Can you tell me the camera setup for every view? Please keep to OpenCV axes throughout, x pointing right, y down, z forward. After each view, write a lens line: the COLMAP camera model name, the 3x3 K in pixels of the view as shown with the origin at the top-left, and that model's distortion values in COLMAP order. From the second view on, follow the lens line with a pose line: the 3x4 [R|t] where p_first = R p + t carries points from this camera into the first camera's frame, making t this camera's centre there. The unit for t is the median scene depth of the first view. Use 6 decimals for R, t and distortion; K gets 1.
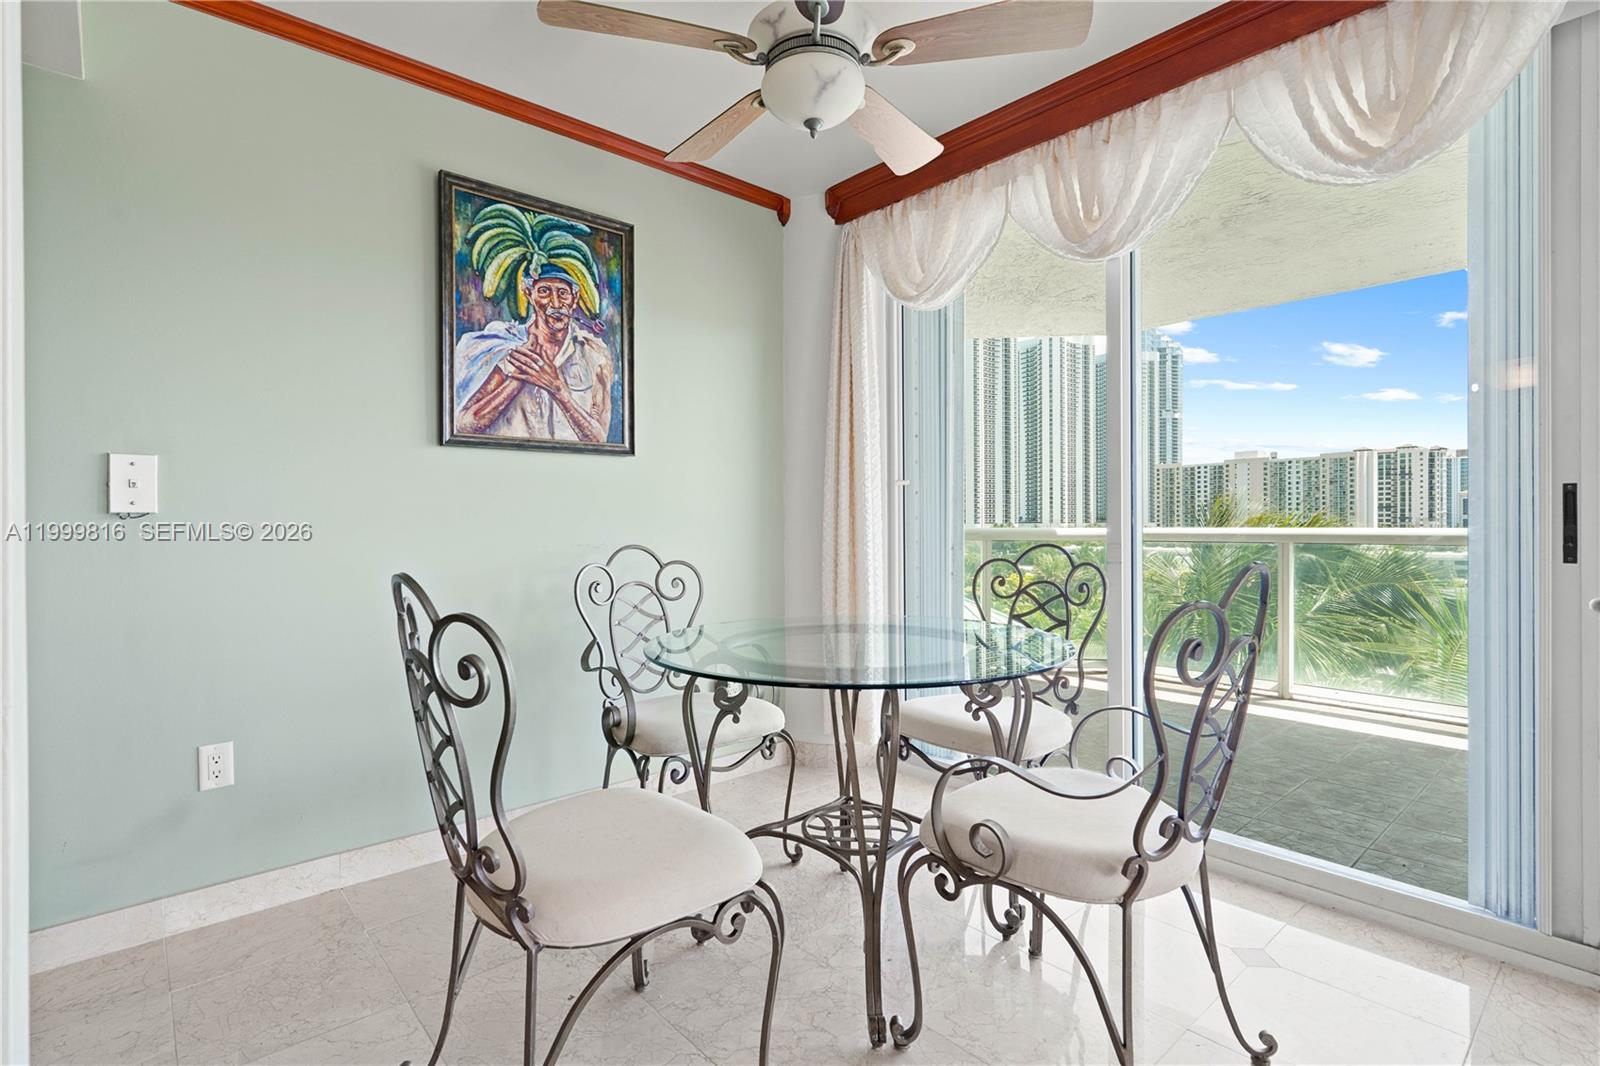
lens RADIAL K [[772.1, 0, 788.8], [0, 772.1, 526.2], [0, 0, 1]] dist [0.016490, -0.000362]
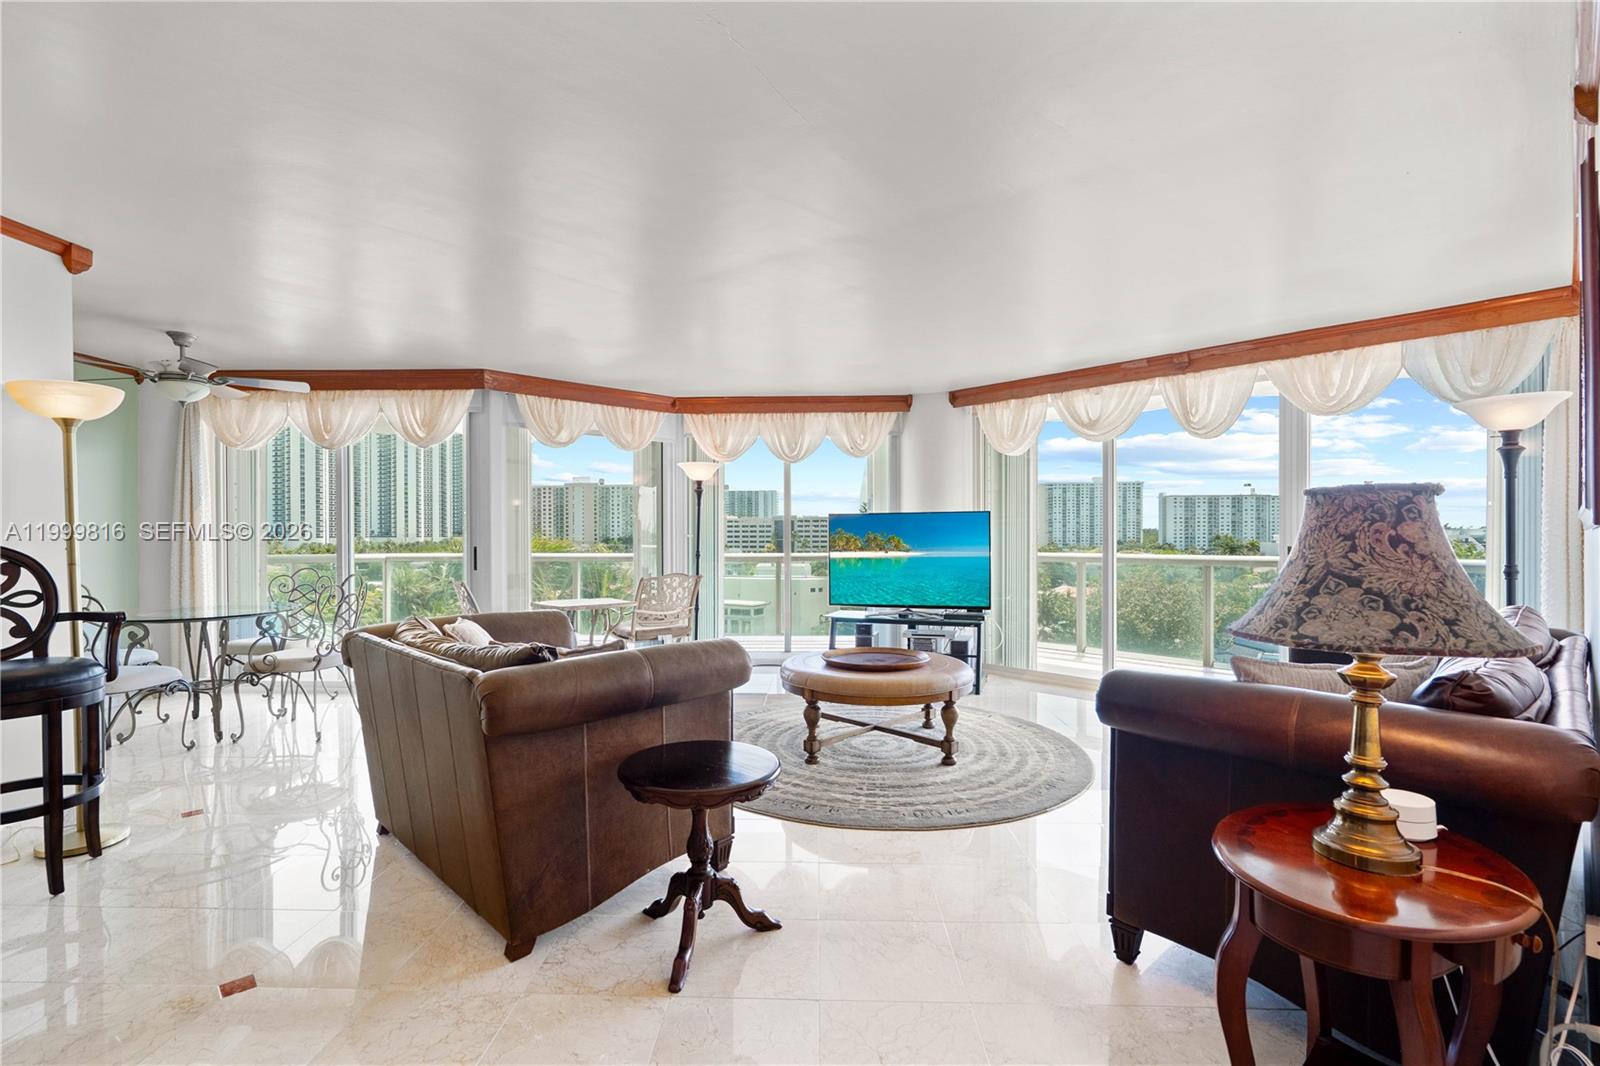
lens RADIAL K [[737.4, 0, 802.8], [0, 737.4, 535.9], [0, 0, 1]] dist [-0.000450, 0.001524]
pose [[0.684183, 0.001552, 0.729309, -0.100789], [0.002141, 0.999989, -0.004136, -0.023347], [-0.729307, 0.004391, 0.684172, -0.622985]]
